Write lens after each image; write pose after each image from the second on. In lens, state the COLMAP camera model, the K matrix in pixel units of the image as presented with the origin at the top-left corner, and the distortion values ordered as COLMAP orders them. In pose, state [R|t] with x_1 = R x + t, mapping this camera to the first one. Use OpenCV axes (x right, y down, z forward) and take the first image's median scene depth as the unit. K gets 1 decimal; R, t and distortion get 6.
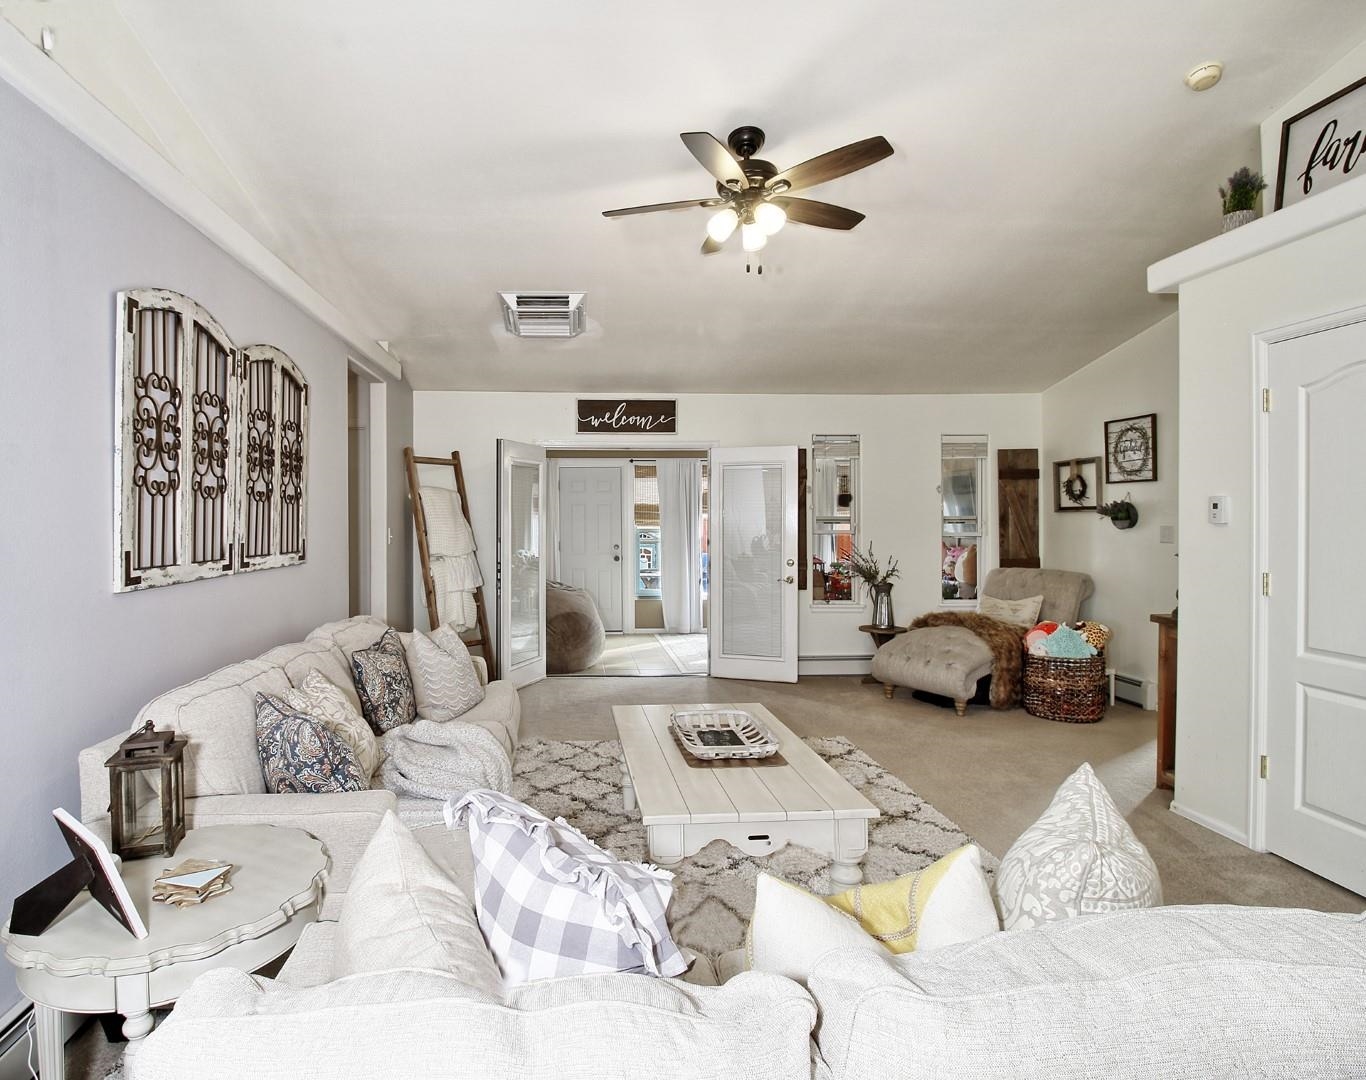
lens RADIAL K [[772.2, 0, 607.6], [0, 772.2, 535.1], [0, 0, 1]] dist [-0.000034, -0.000106]
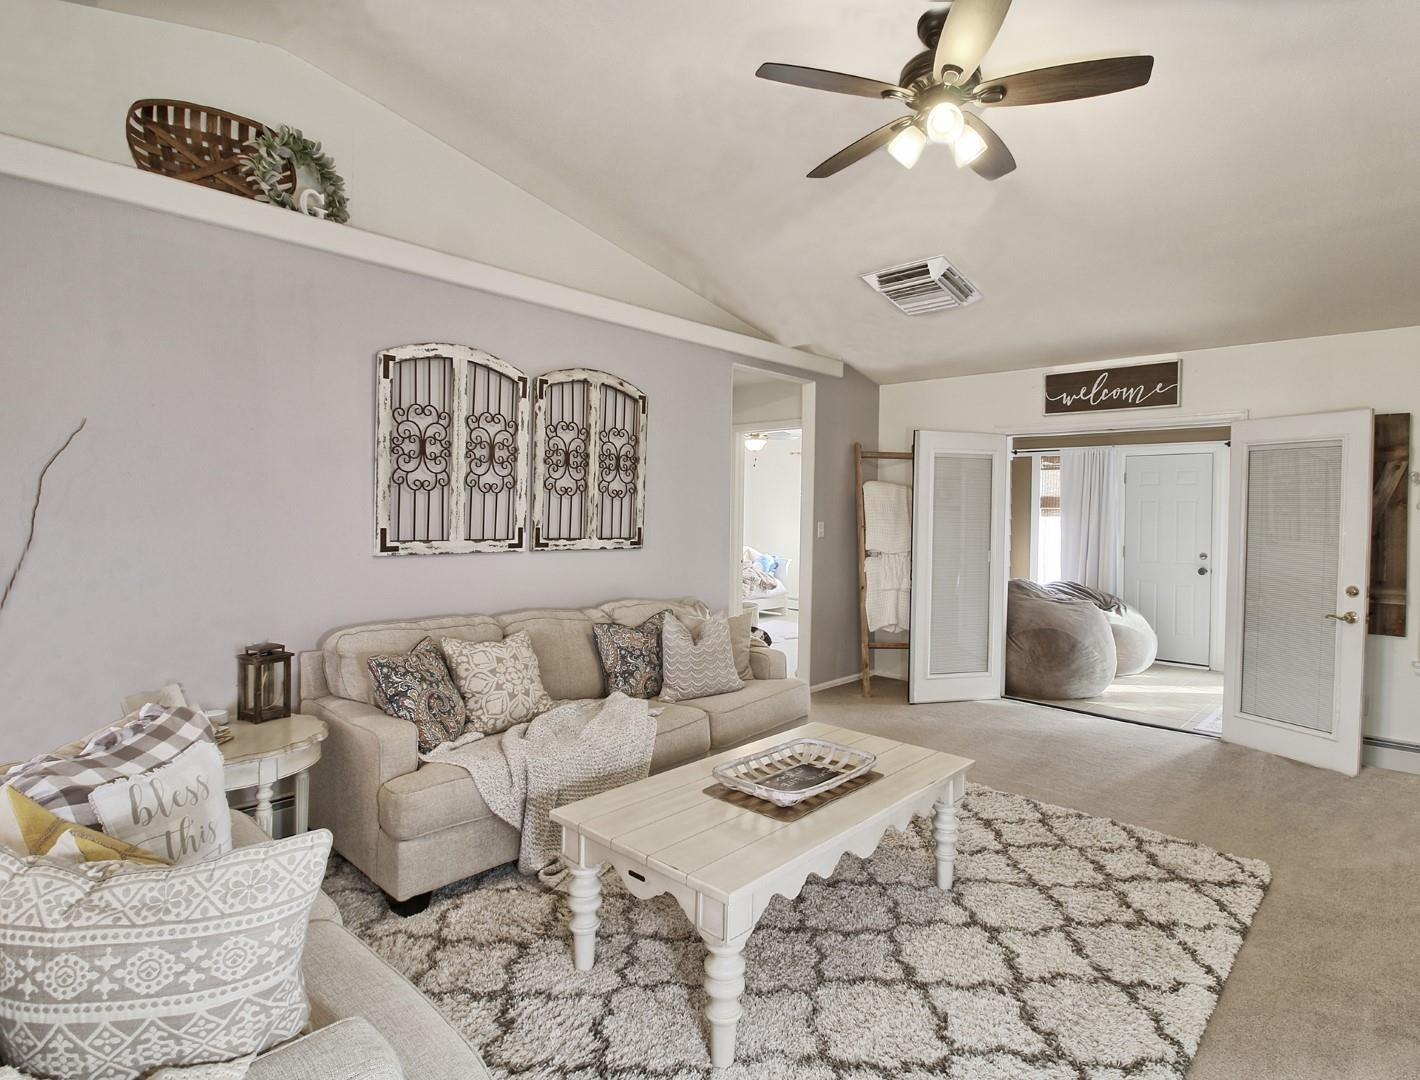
lens RADIAL K [[758.0, 0, 710.0], [0, 758.0, 540.0], [0, 0, 1]] dist [-0.000424, 0.000186]
pose [[0.688457, 0.040283, -0.724158, 0.555888], [-0.033172, 0.999160, 0.024044, -0.008007], [0.724518, 0.007468, 0.689215, 0.300380]]
